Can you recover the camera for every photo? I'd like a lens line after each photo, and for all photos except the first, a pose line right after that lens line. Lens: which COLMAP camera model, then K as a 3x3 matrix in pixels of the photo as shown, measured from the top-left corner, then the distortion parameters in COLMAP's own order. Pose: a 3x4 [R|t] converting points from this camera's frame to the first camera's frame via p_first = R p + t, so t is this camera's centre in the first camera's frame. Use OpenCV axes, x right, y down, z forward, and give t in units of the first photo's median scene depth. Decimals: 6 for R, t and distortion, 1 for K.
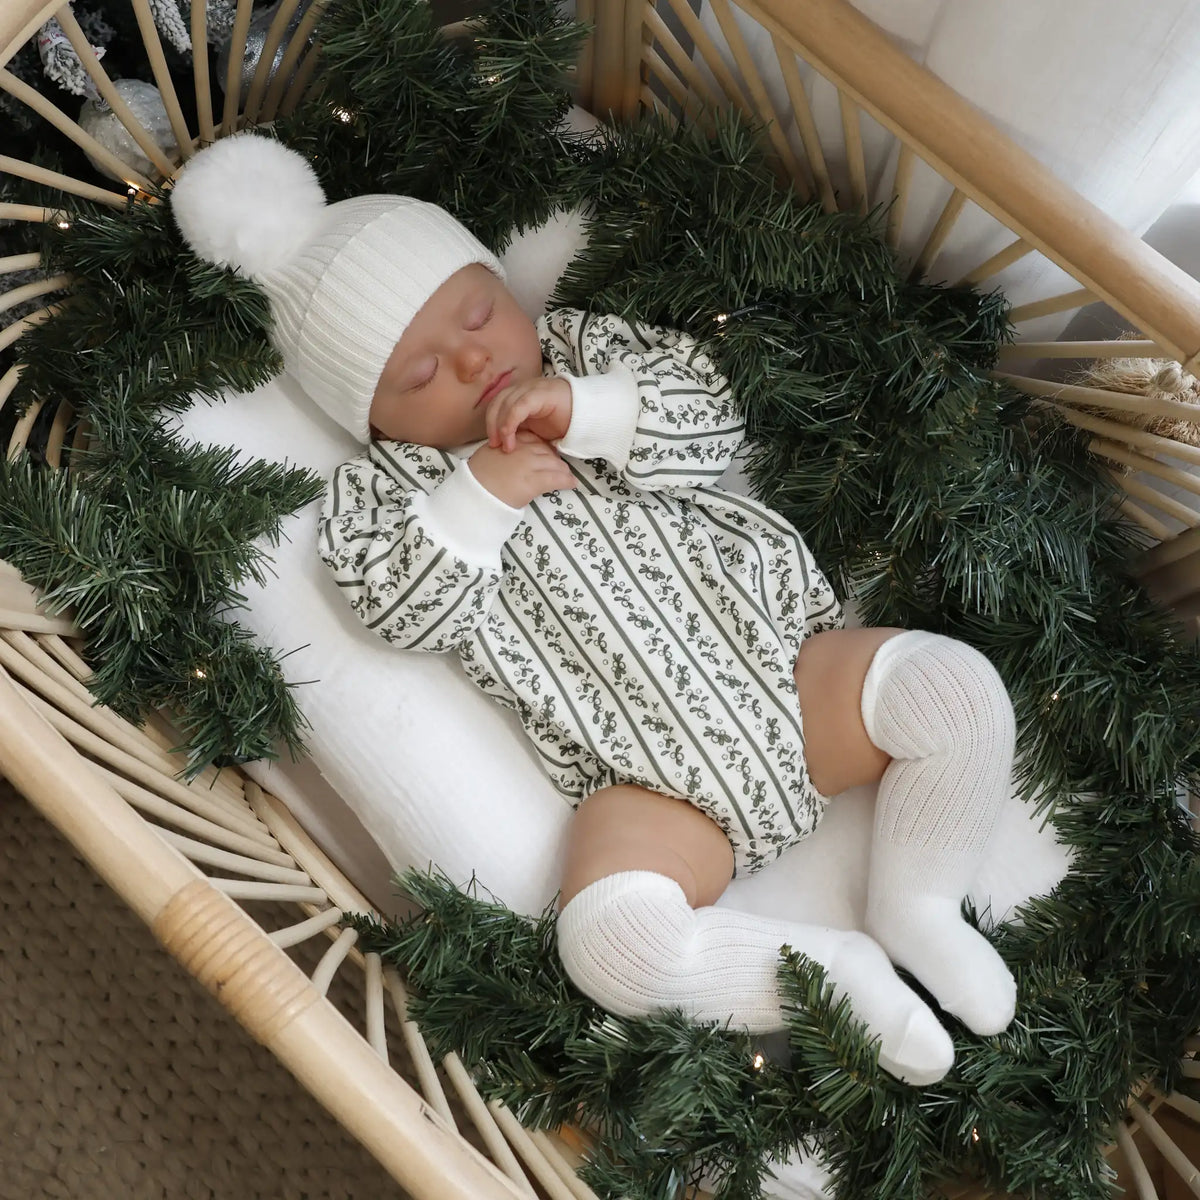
lens RADIAL K [[1087.0, 0, 600.0], [0, 1087.0, 600.0], [0, 0, 1]] dist [-0.010585, 0.019103]
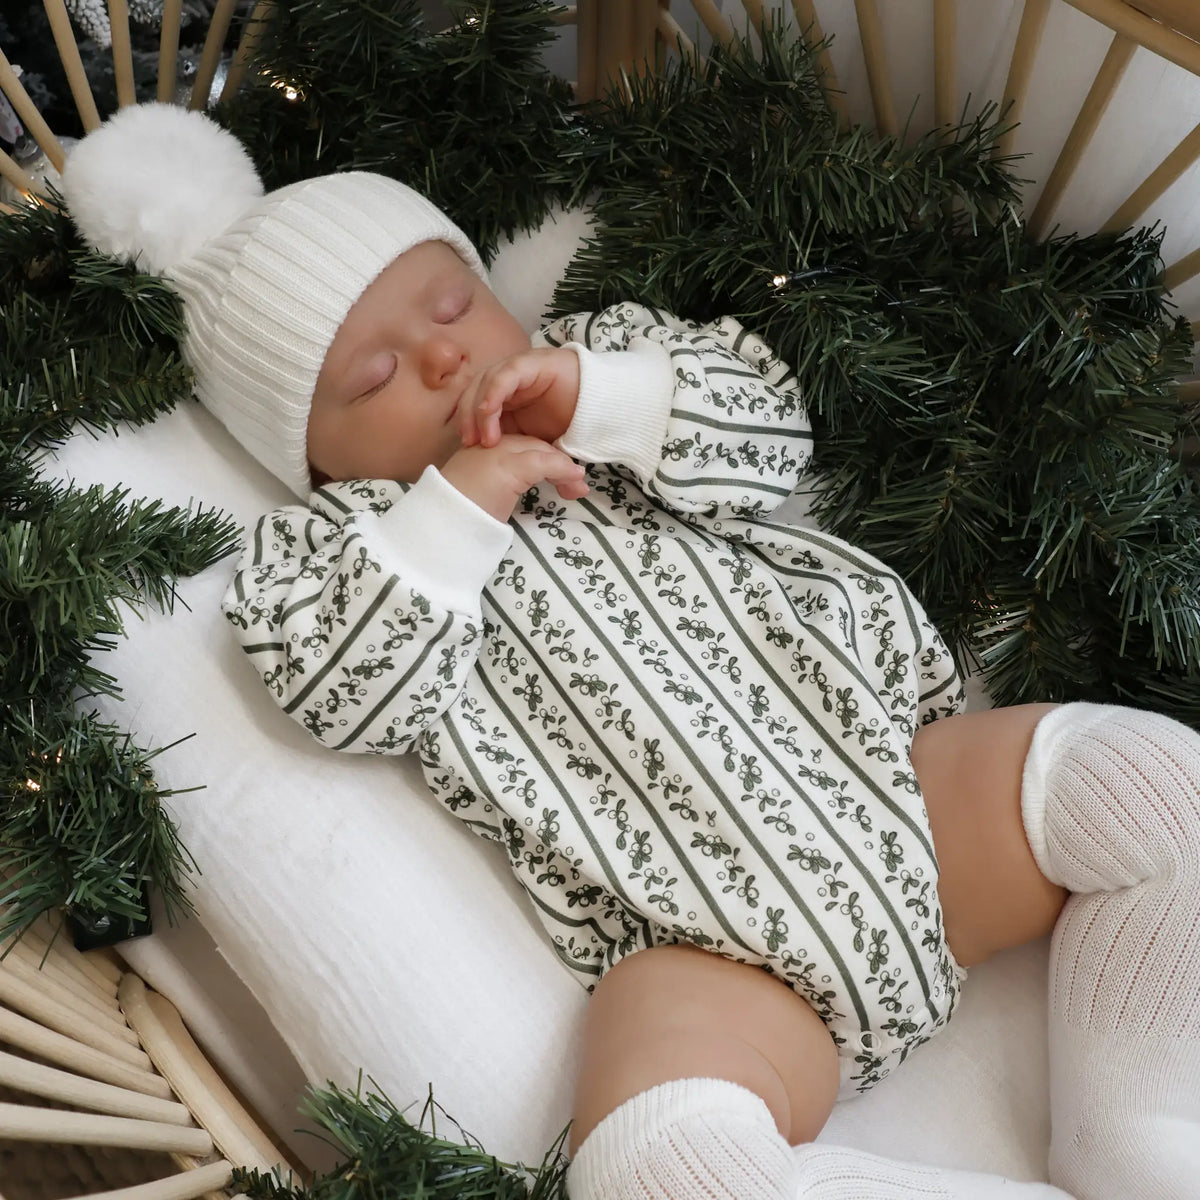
lens RADIAL K [[1087.0, 0, 600.0], [0, 1087.0, 600.0], [0, 0, 1]] dist [-0.010585, 0.019103]
pose [[0.999839, -0.017713, 0.002867, -0.015574], [0.017917, 0.976962, -0.212662, 0.104794], [0.000966, 0.212679, 0.977122, 0.315348]]
